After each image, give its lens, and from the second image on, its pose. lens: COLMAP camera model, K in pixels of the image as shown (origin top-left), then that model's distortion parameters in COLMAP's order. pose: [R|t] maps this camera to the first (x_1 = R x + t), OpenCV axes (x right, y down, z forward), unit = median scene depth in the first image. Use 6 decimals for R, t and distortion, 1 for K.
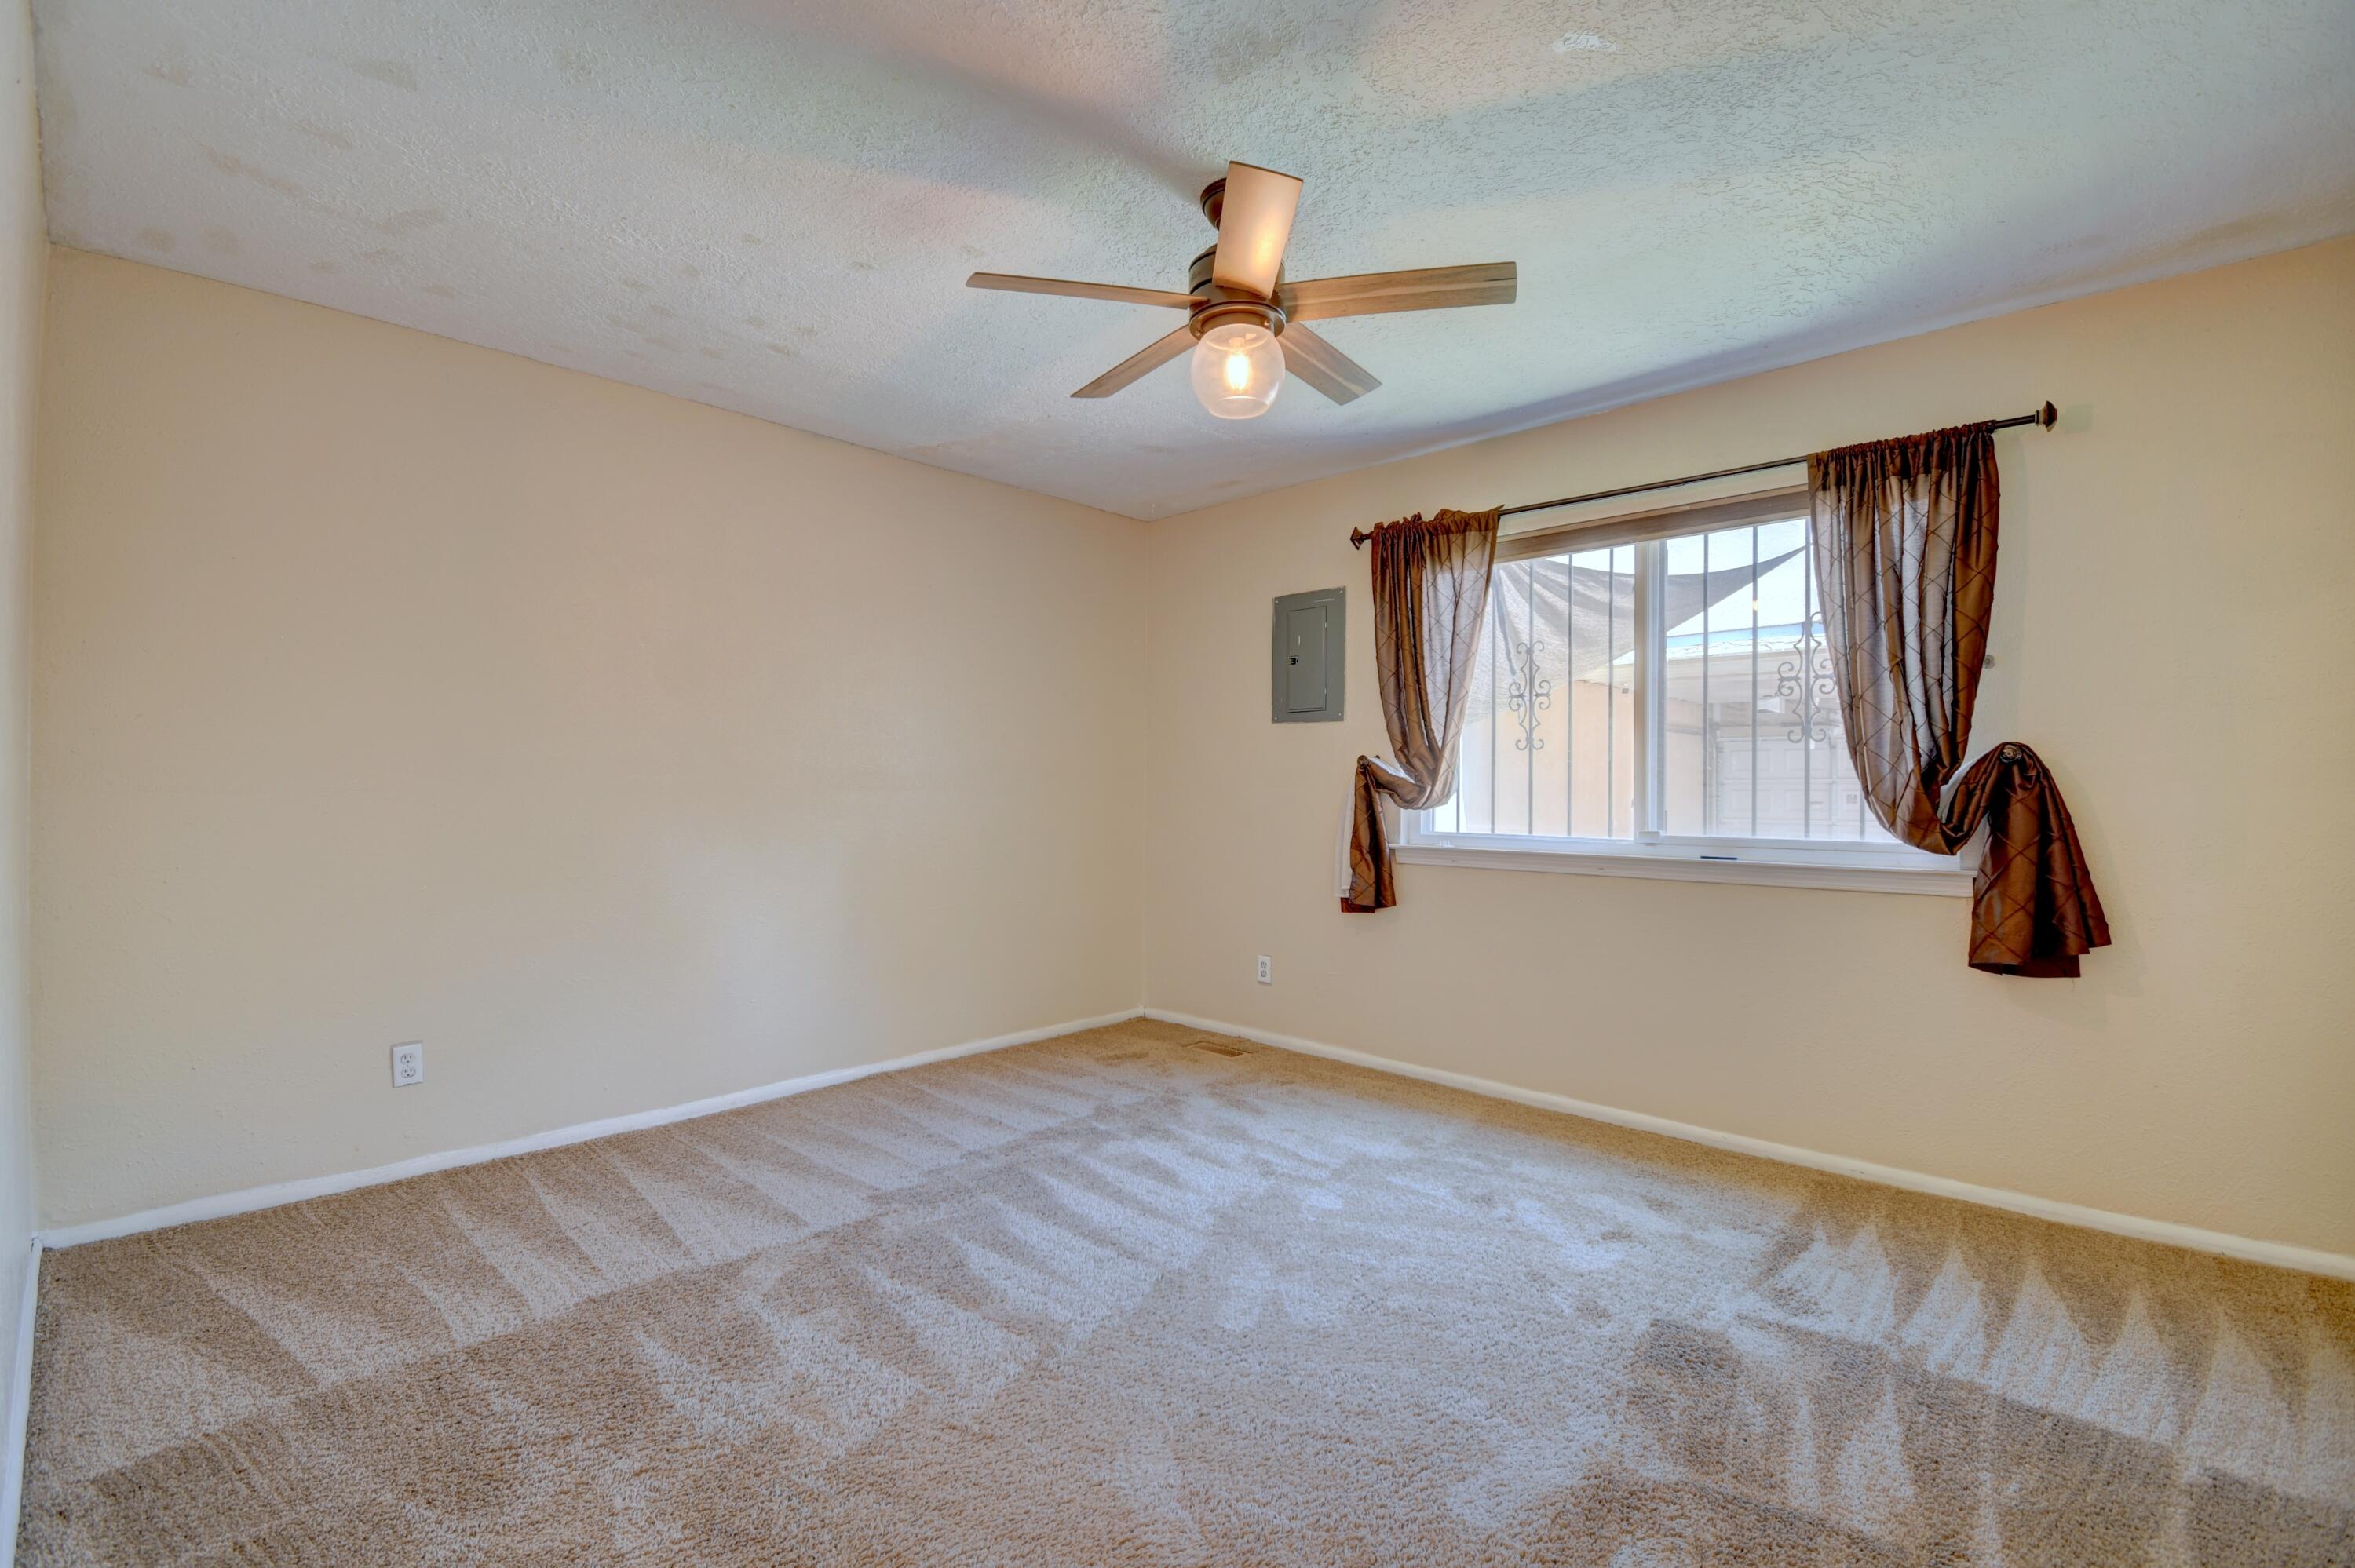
lens RADIAL K [[1037.0, 0, 1177.5], [0, 1037.0, 784.0], [0, 0, 1]] dist [0.026651, -0.024419]
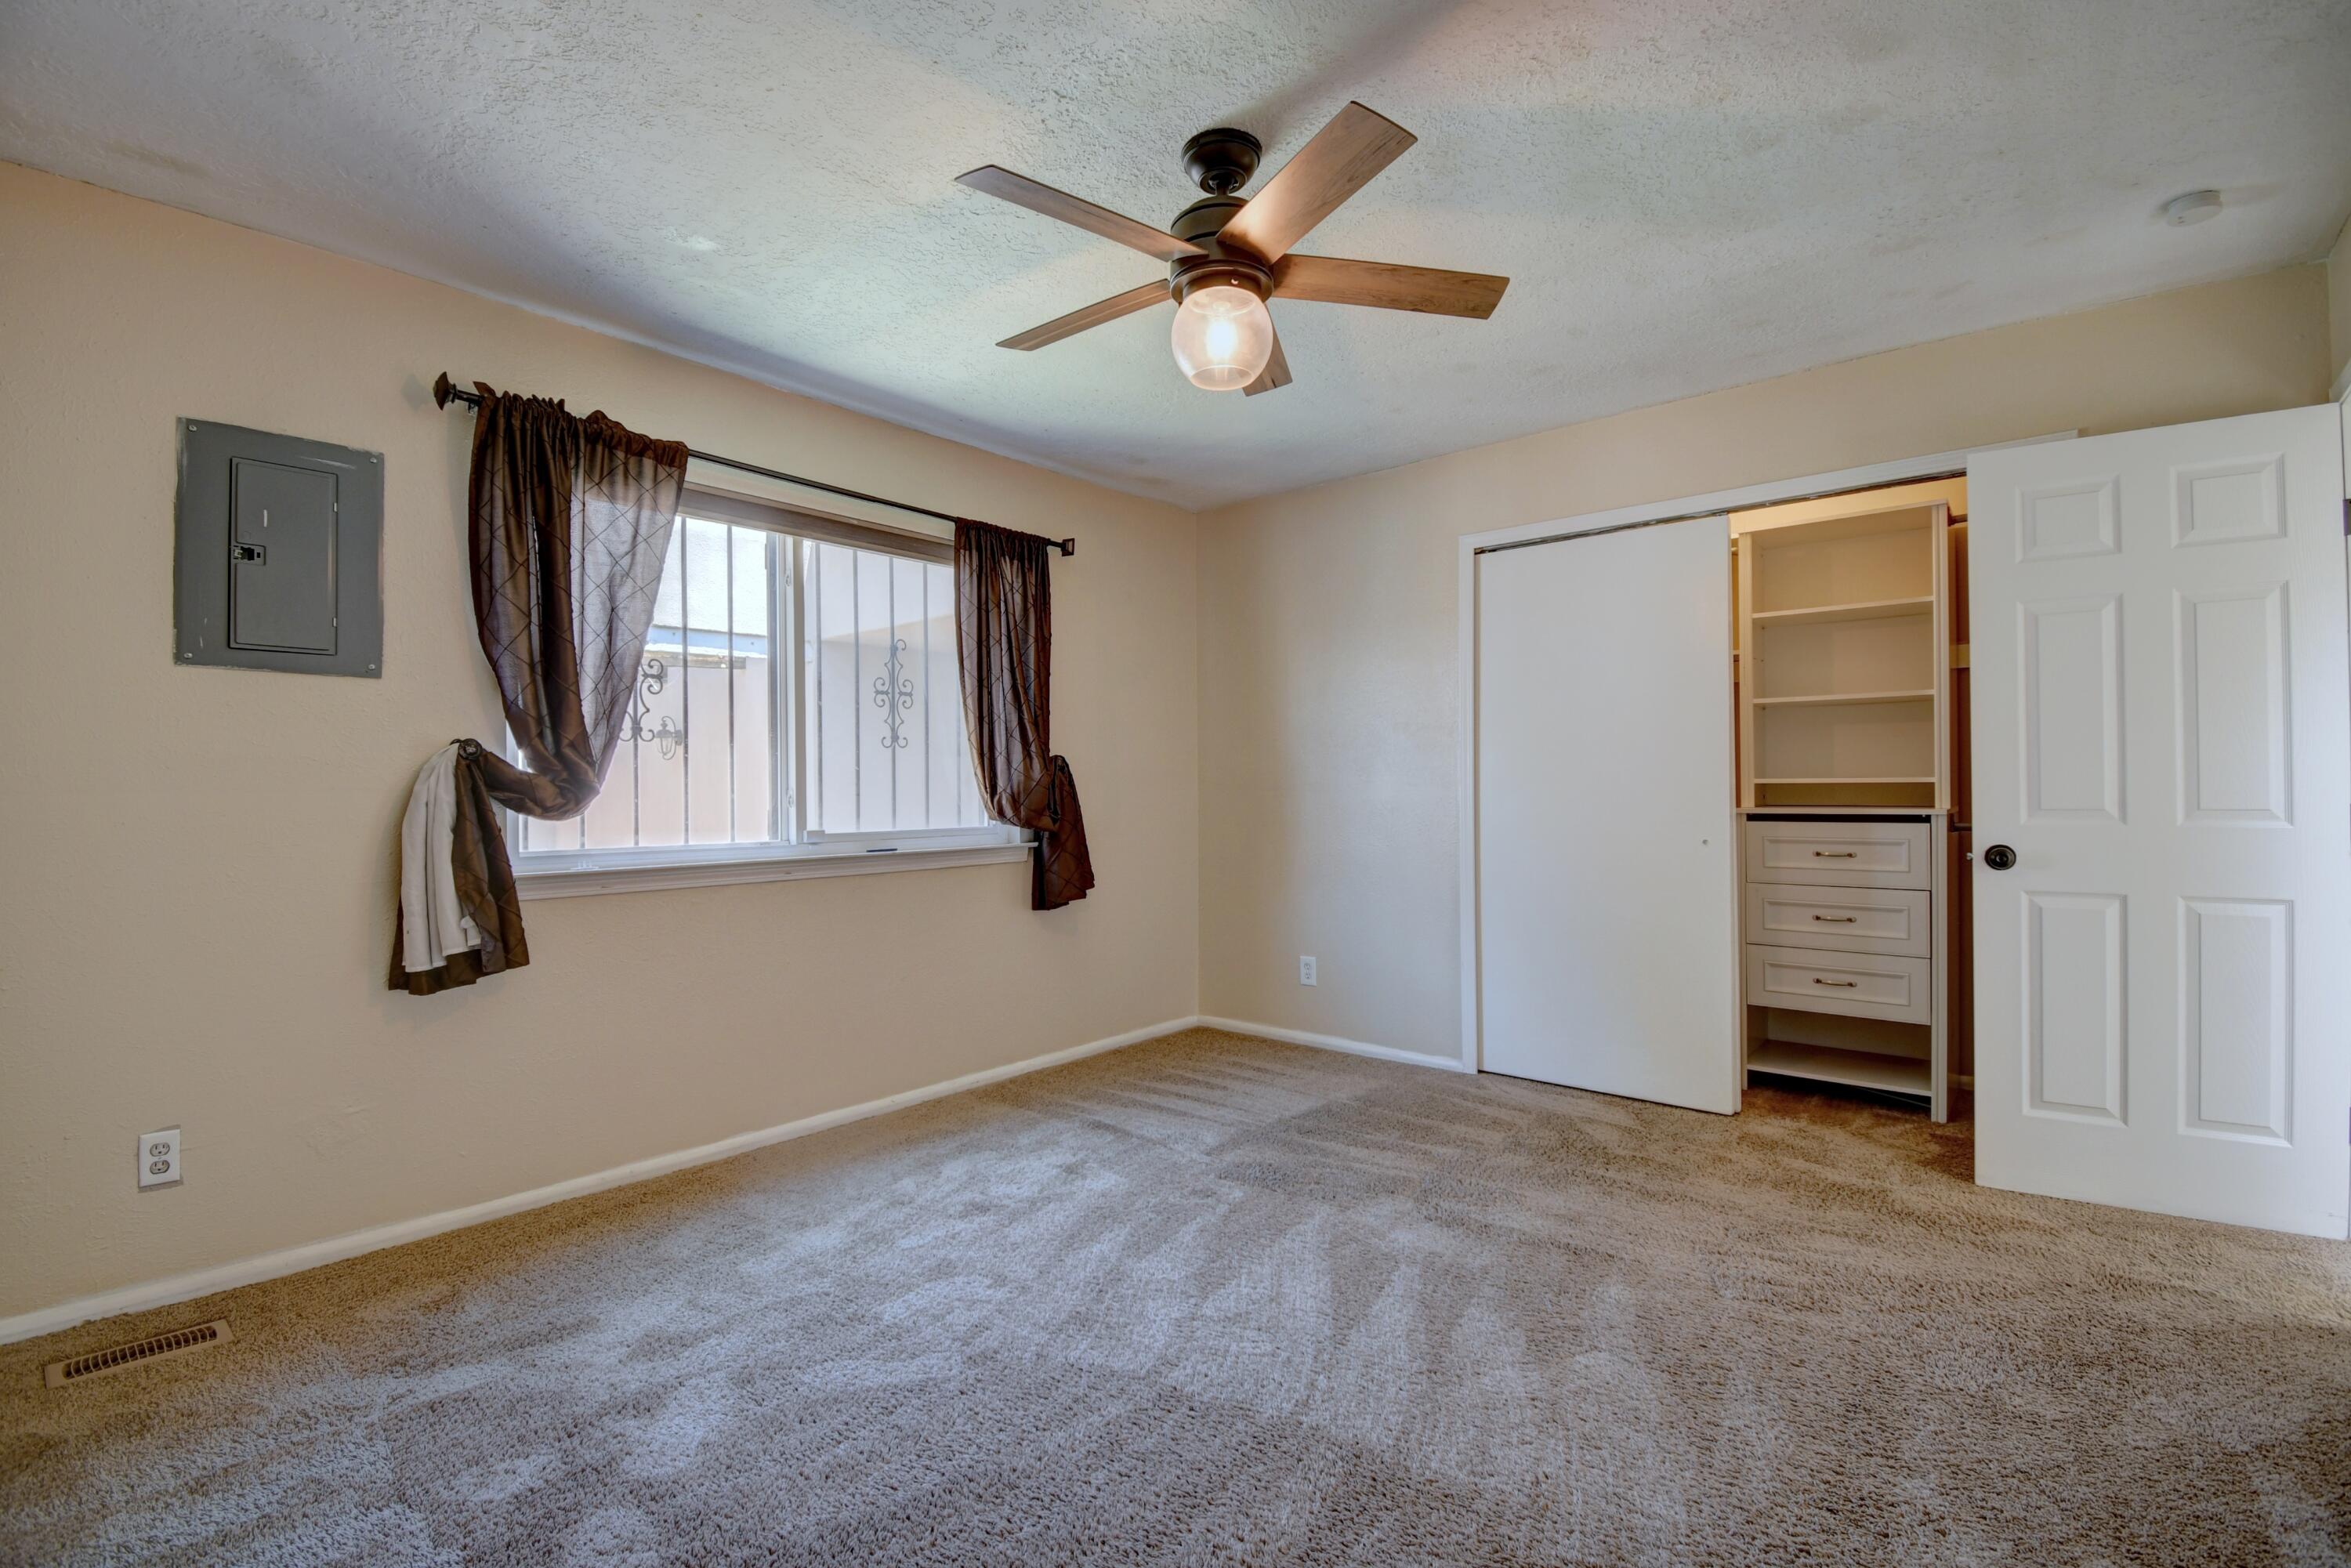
lens RADIAL K [[1035.4, 0, 1175.5], [0, 1035.4, 784.0], [0, 0, 1]] dist [0.026651, -0.024419]
pose [[-0.039046, -0.001795, 0.999236, -0.589116], [0.001564, 0.999997, 0.001858, -0.000562], [-0.999236, 0.001635, -0.039043, 0.731411]]
